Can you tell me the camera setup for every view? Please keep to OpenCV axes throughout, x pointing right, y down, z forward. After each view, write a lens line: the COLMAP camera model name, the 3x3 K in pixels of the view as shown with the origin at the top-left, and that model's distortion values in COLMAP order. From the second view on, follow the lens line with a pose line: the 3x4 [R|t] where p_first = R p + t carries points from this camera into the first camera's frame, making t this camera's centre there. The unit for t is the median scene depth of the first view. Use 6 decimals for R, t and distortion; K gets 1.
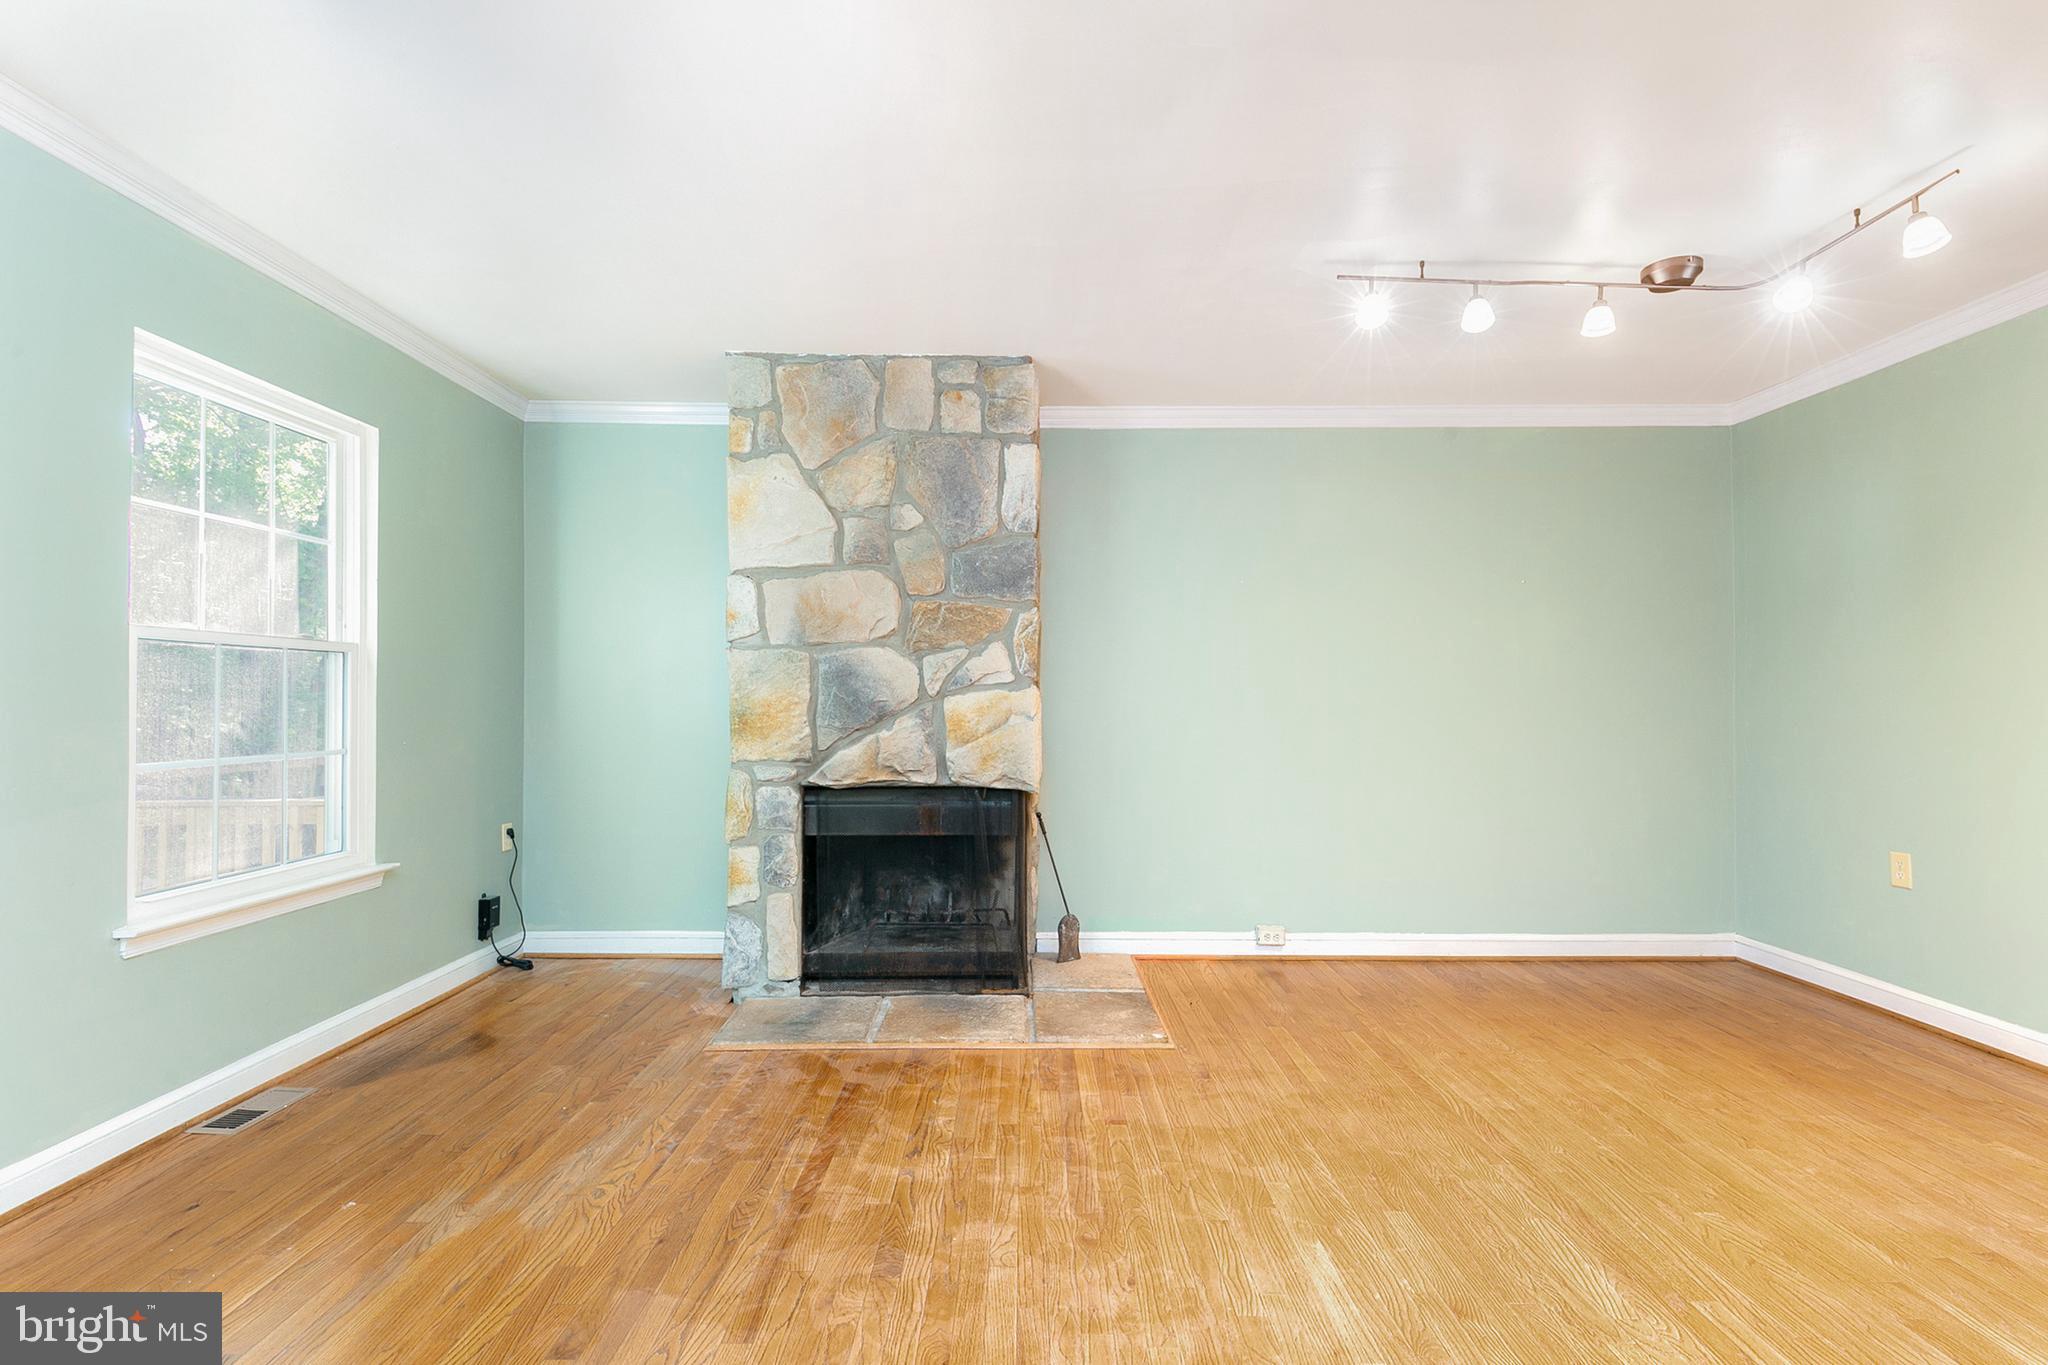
lens RADIAL K [[935.1, 0, 1023.1], [0, 935.1, 680.4], [0, 0, 1]] dist [0.027330, -0.011961]
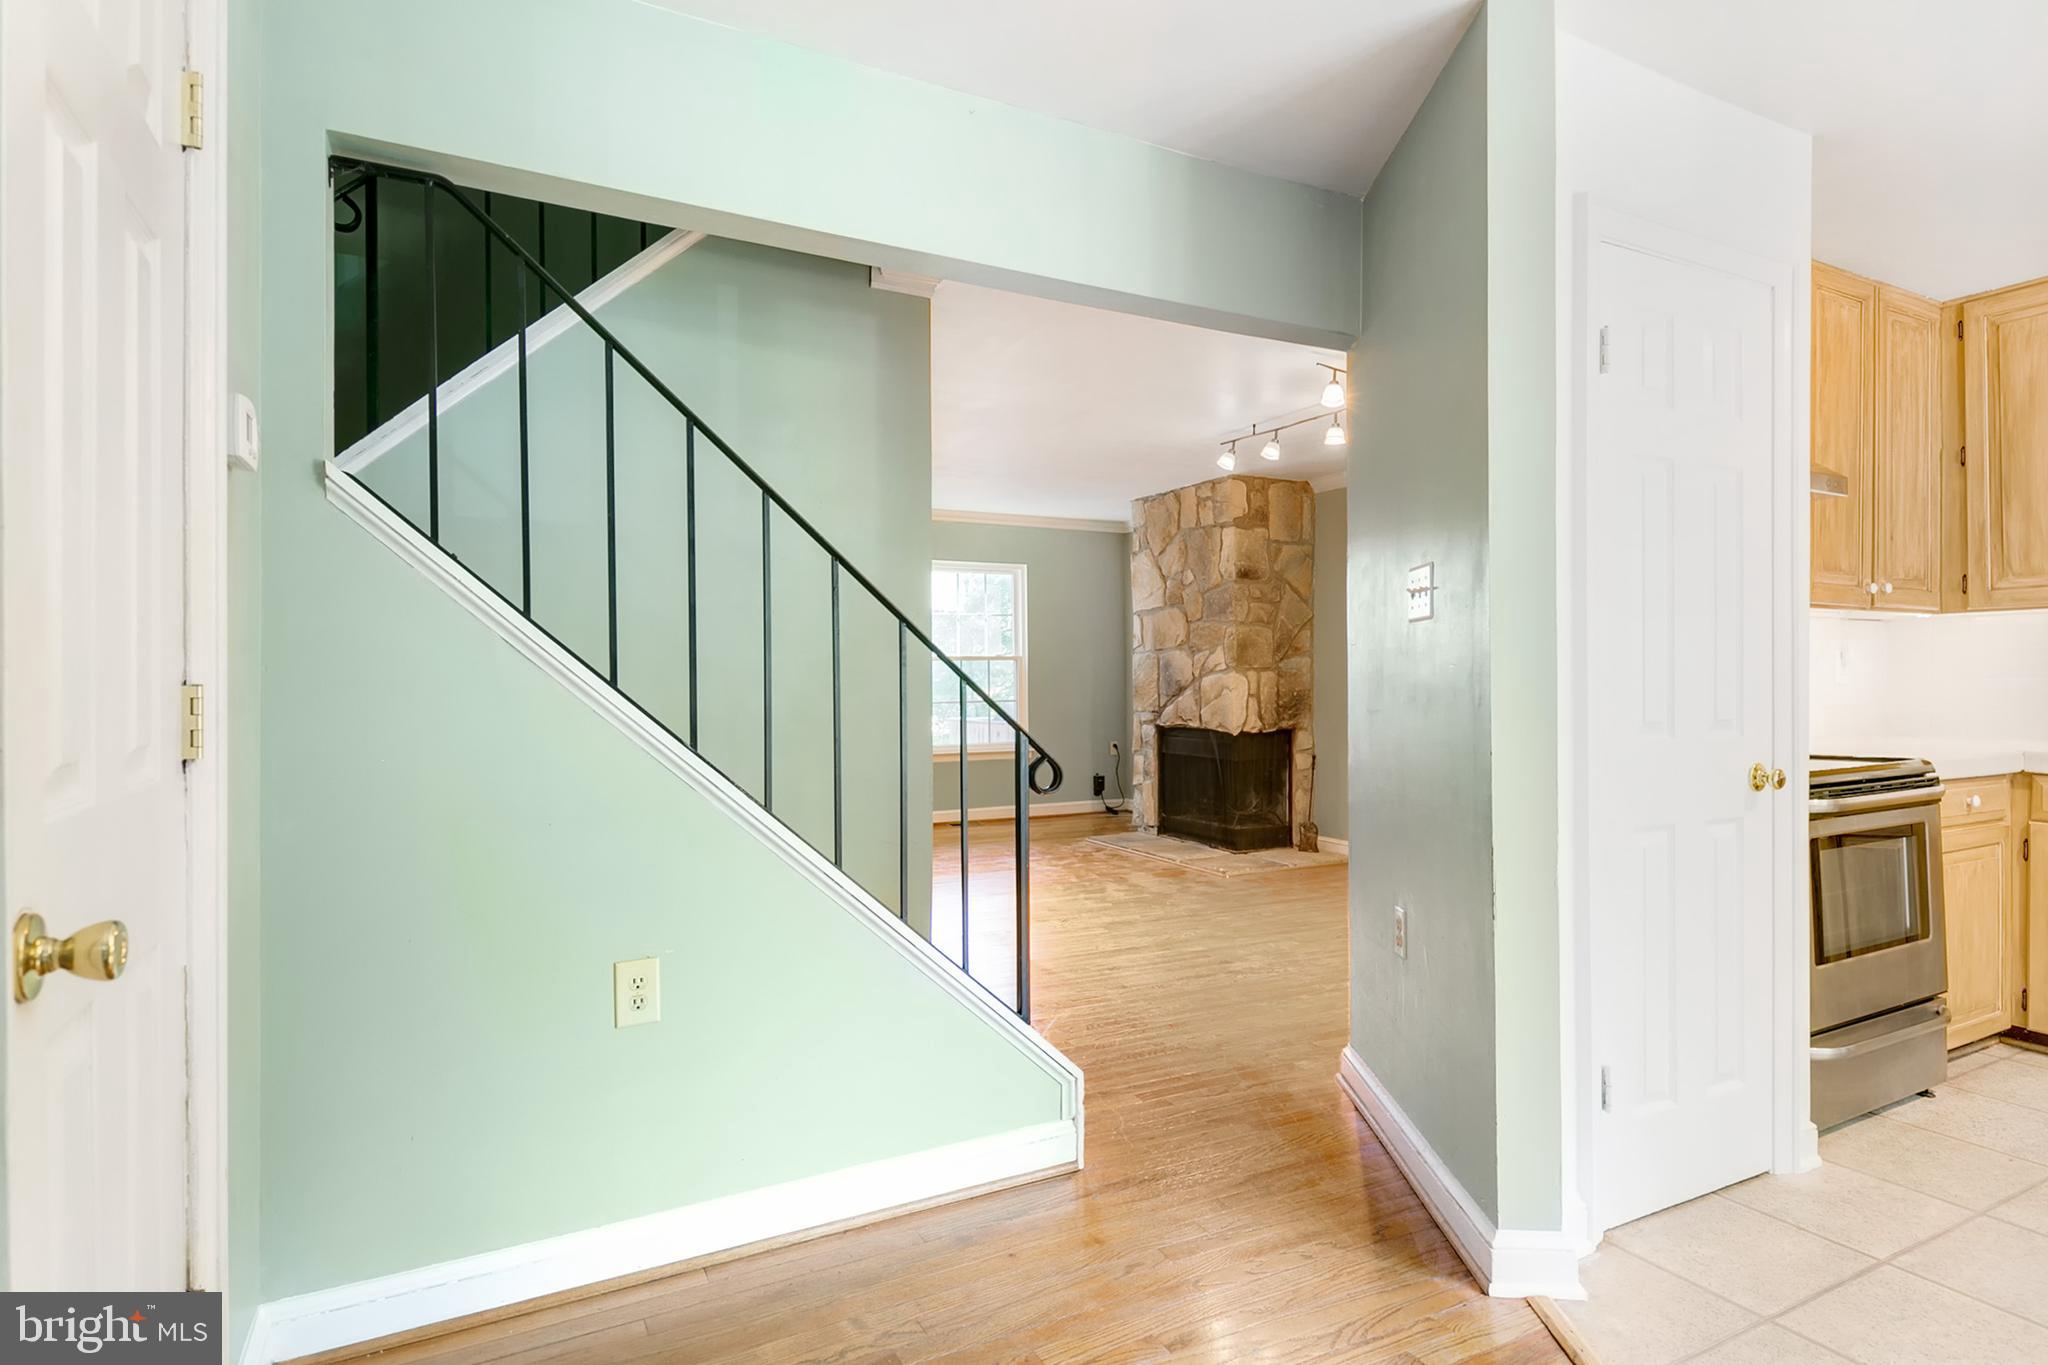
lens RADIAL K [[1060.4, 0, 1003.0], [0, 1060.4, 682.5], [0, 0, 1]] dist [-0.000023, -0.000466]
pose [[0.443710, 0.003980, -0.896162, 1.534719], [0.025591, 0.999526, 0.017110, -0.017450], [0.895805, -0.030525, 0.443398, -0.216104]]
